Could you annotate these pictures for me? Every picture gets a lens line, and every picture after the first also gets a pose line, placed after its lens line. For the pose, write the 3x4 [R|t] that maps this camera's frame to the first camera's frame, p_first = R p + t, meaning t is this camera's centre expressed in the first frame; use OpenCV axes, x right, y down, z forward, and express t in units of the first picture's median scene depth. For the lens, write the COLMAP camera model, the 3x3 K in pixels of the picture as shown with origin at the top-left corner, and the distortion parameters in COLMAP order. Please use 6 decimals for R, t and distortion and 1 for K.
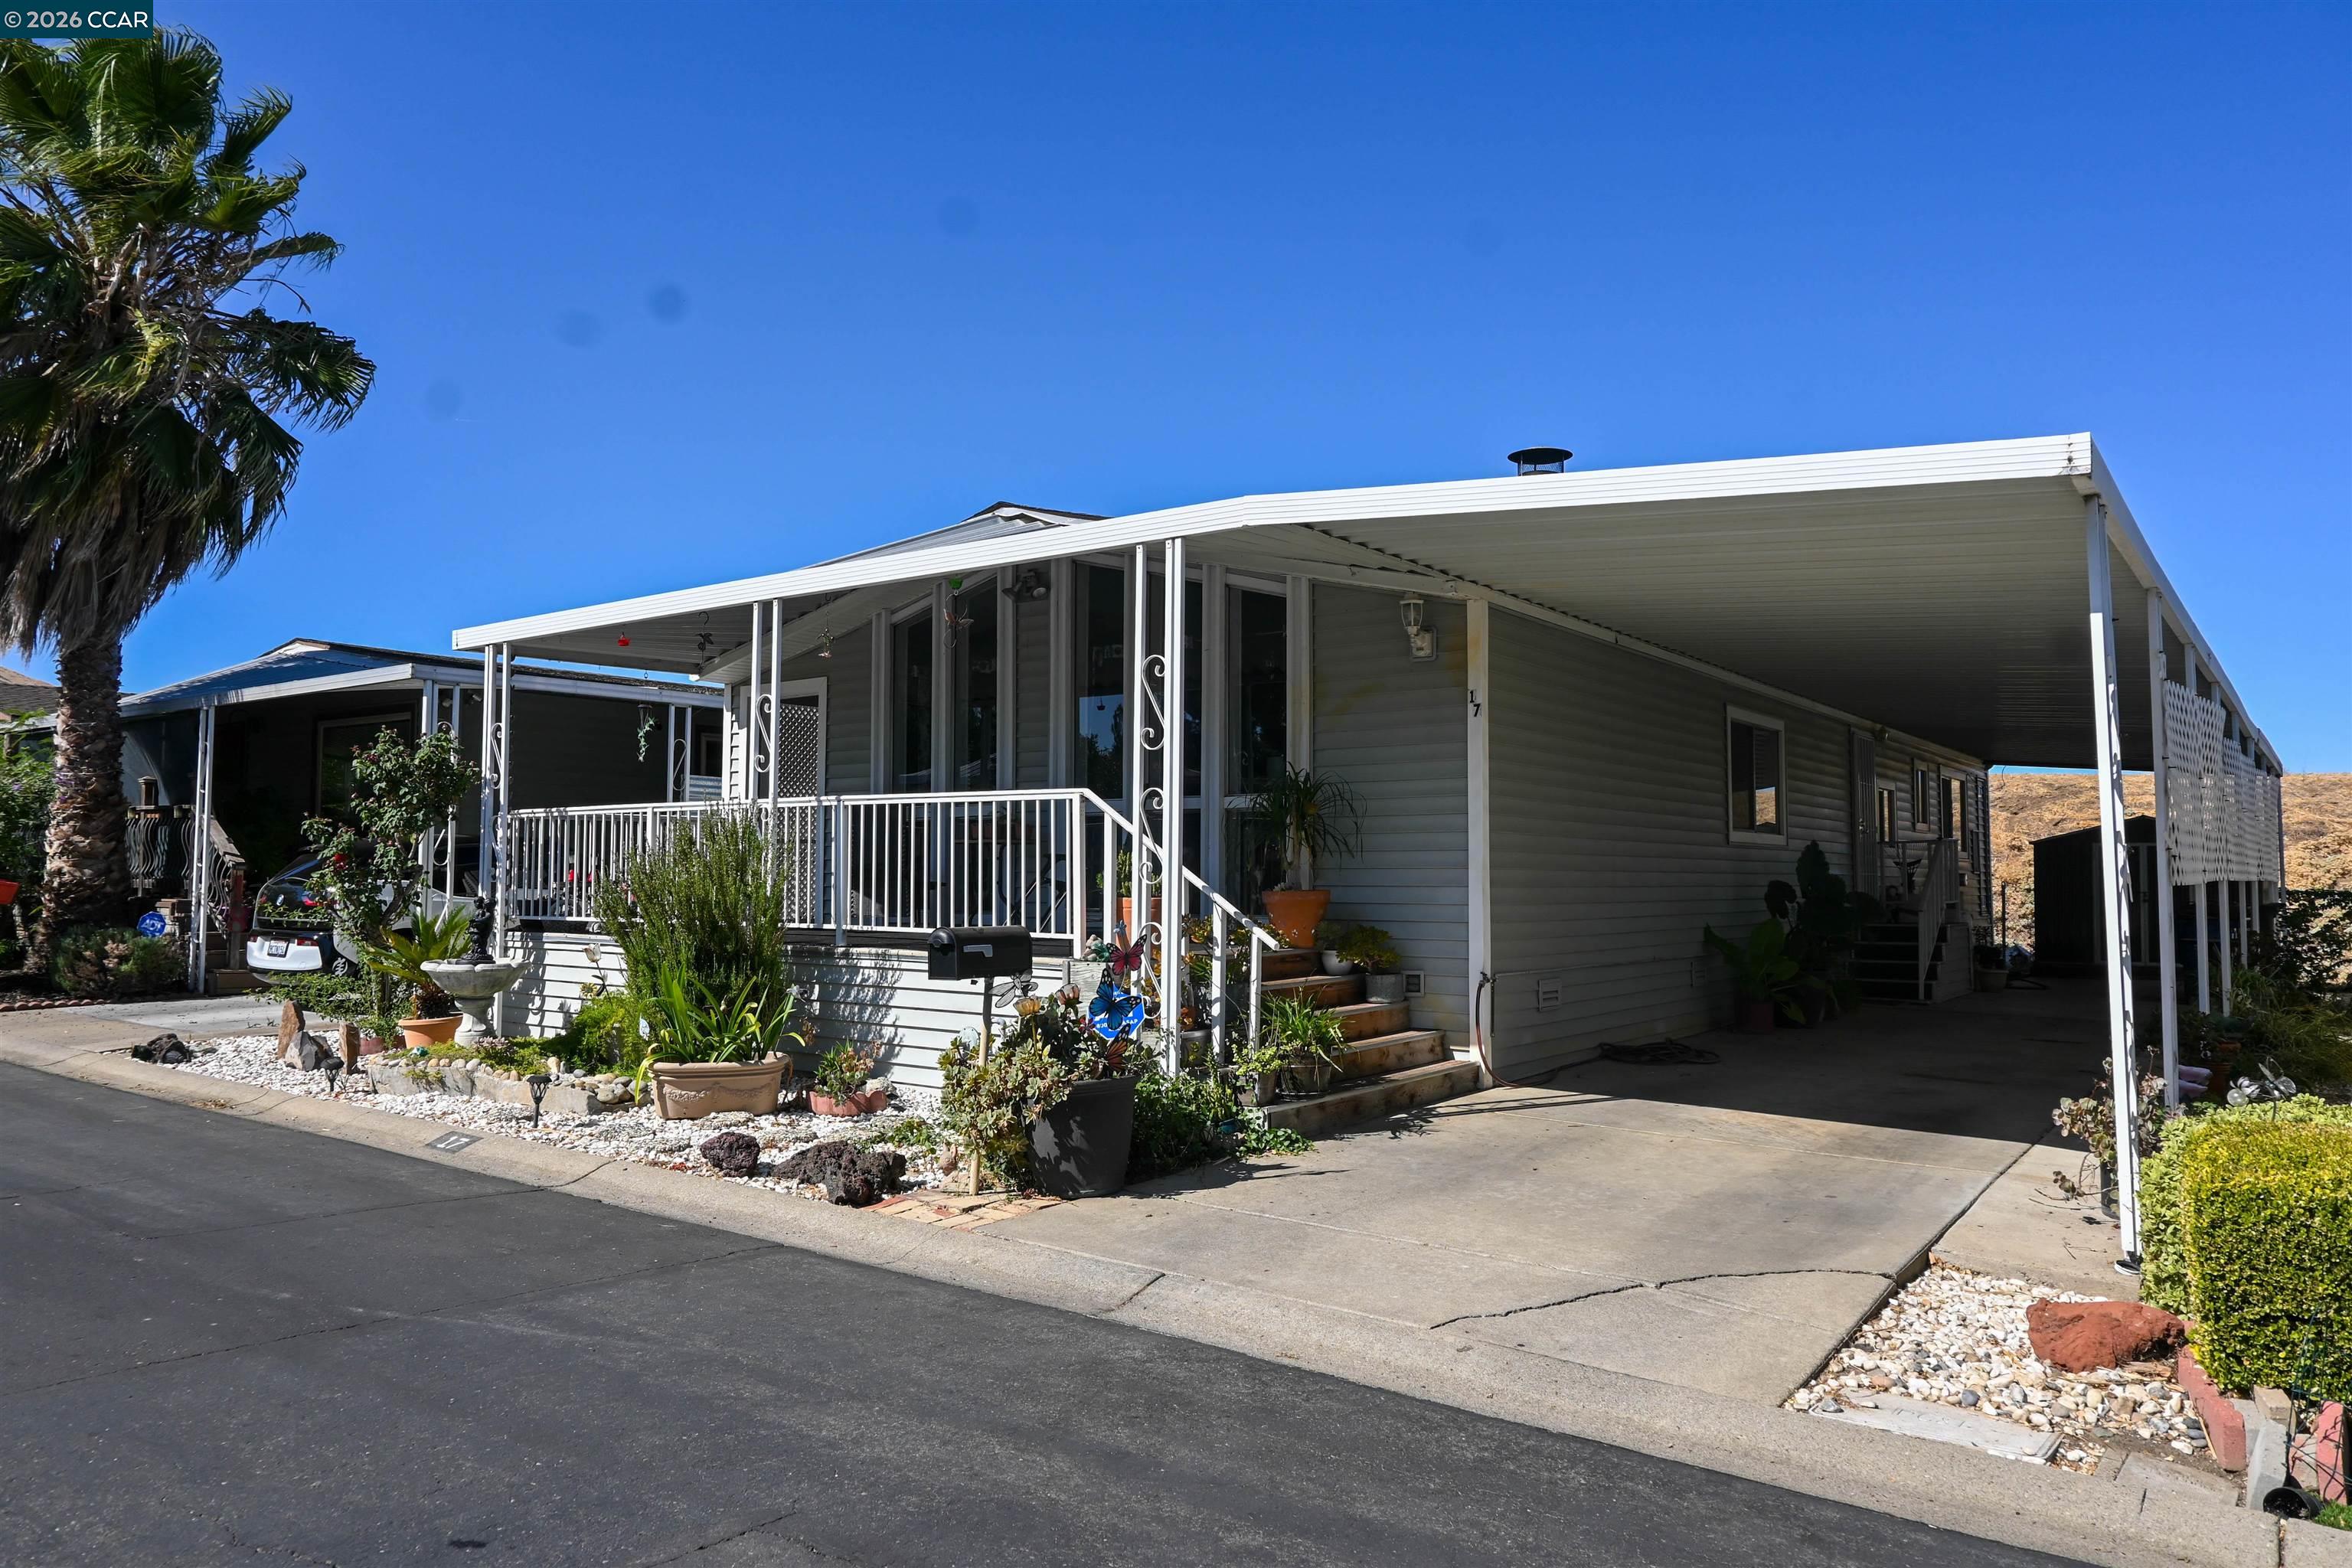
lens RADIAL K [[1590.1, 0, 1175.1], [0, 1590.1, 782.7], [0, 0, 1]] dist [-0.022288, 0.004085]
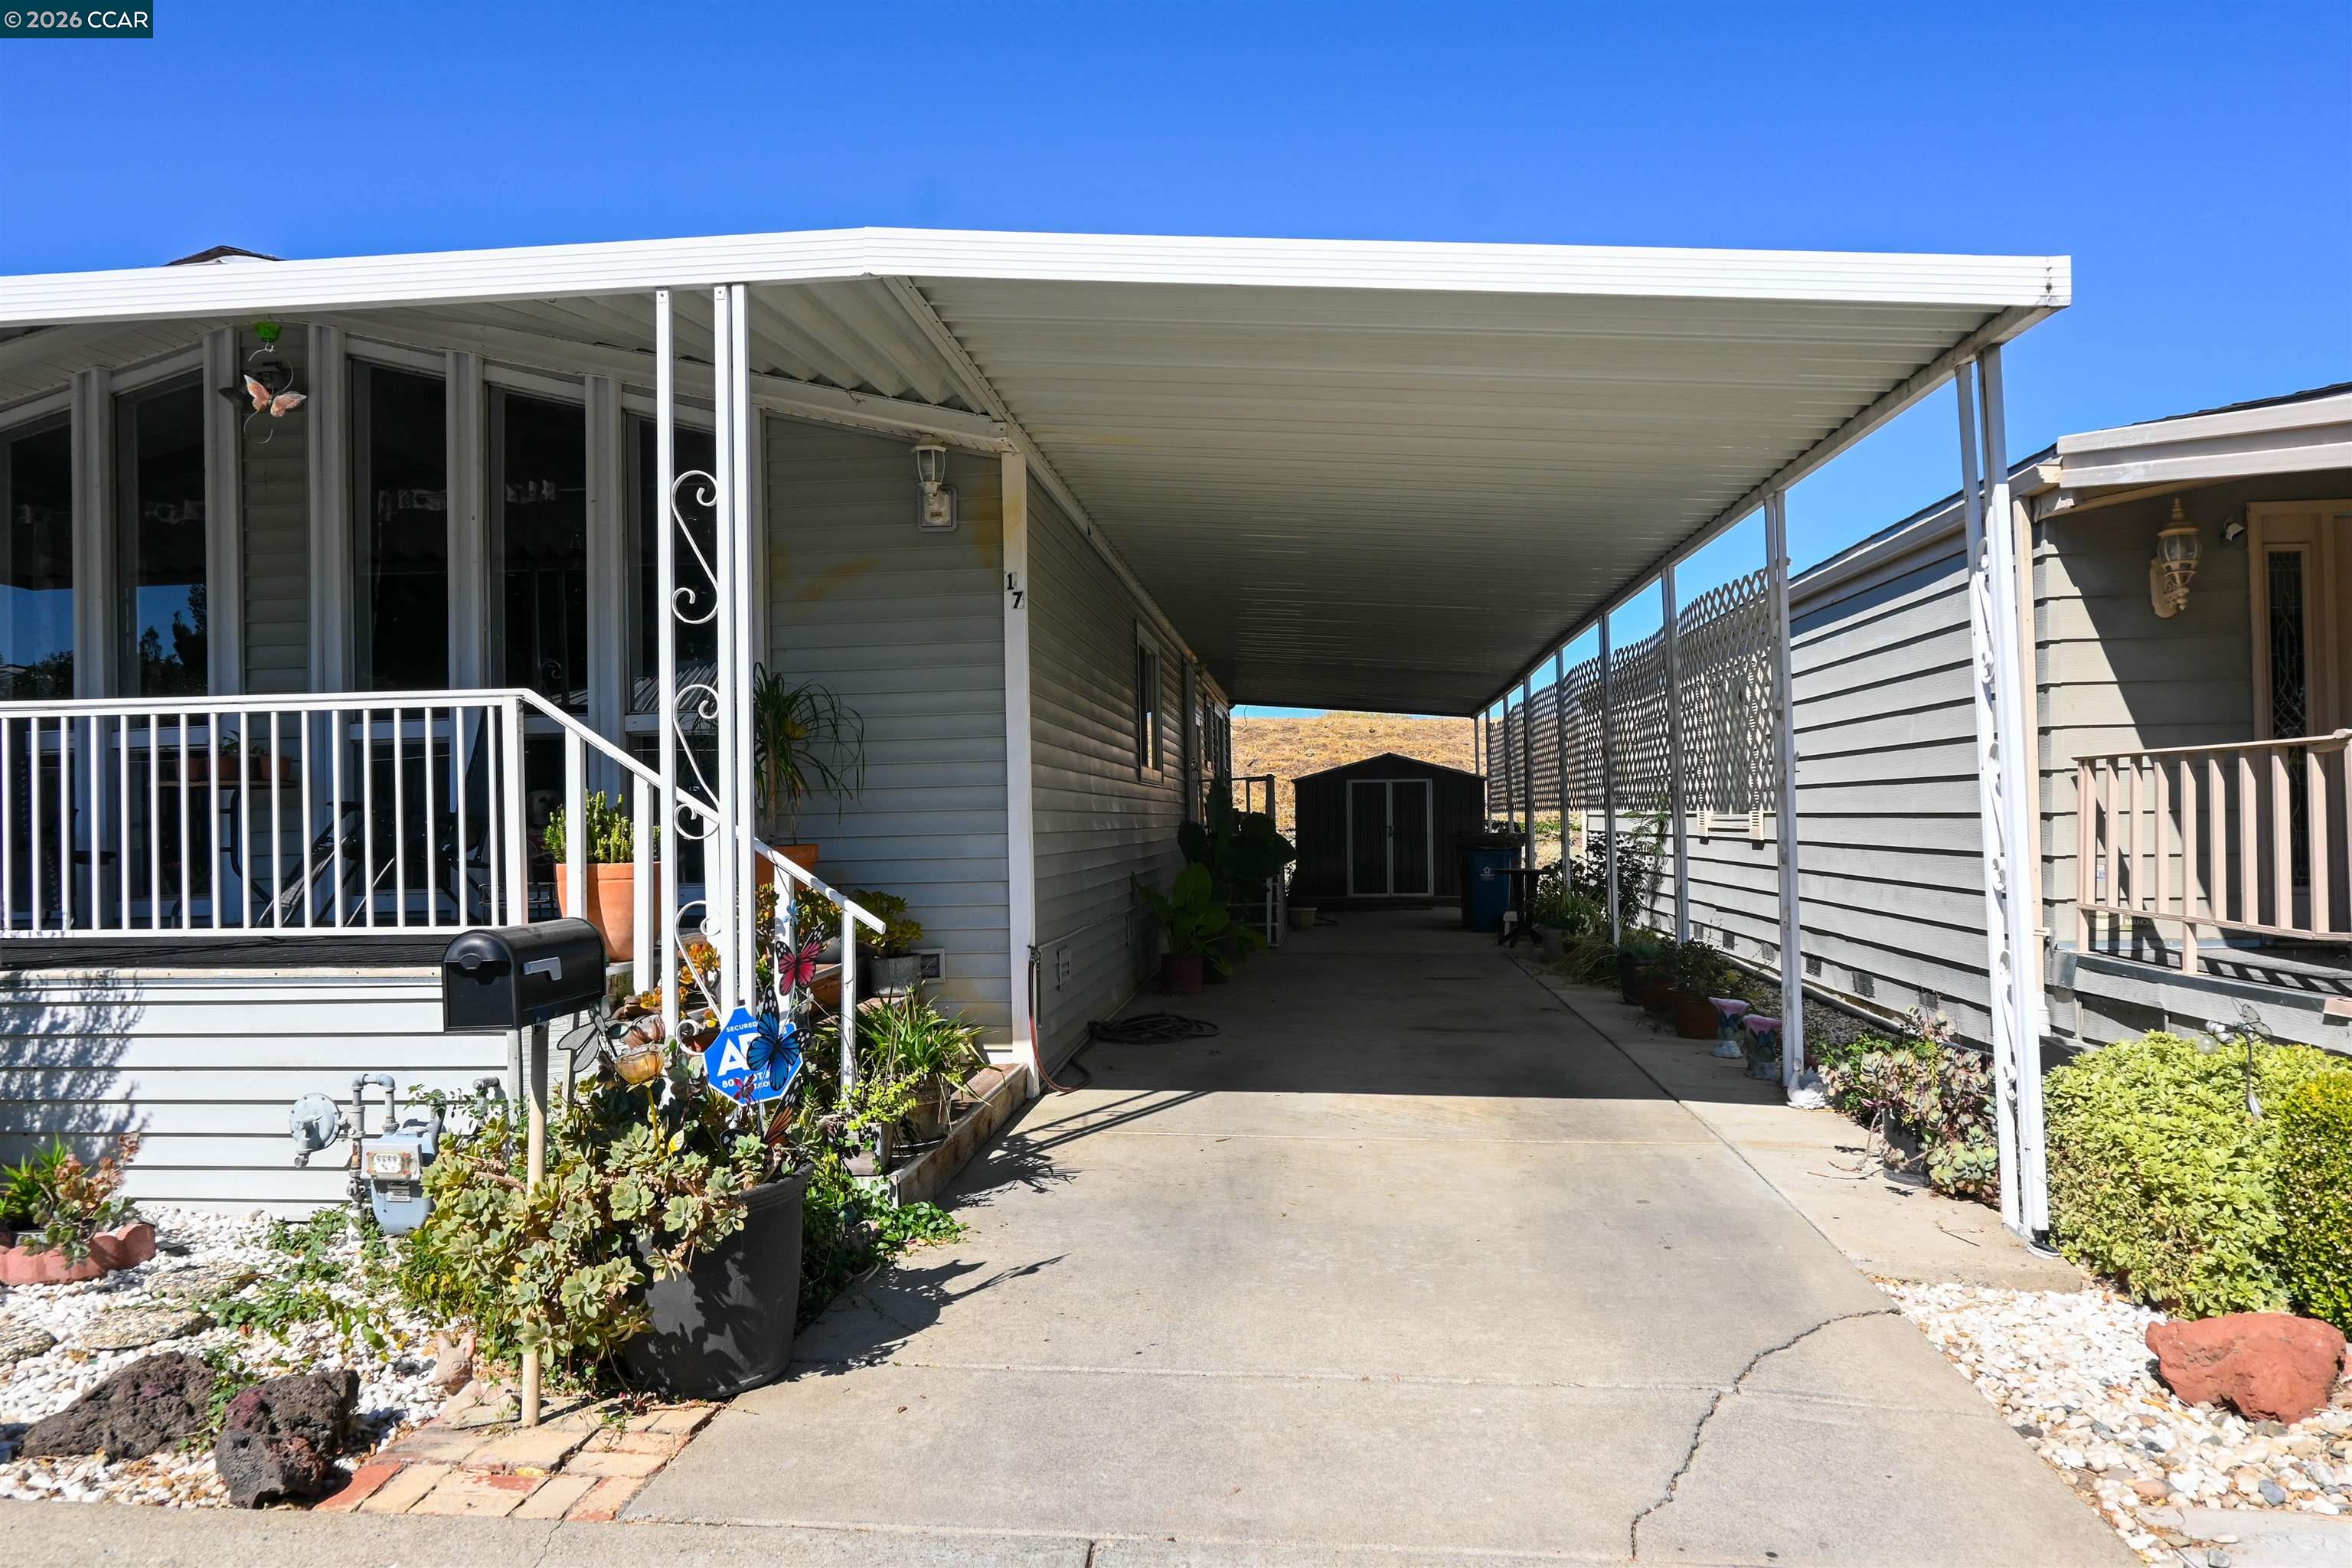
lens RADIAL K [[1663.6, 0, 1175.6], [0, 1663.6, 783.0], [0, 0, 1]] dist [-0.005400, -0.004790]
pose [[0.855634, -0.010916, 0.517467, -0.173592], [-0.005653, 0.999521, 0.030432, 0.018792], [-0.517551, -0.028964, 0.855162, 0.314729]]
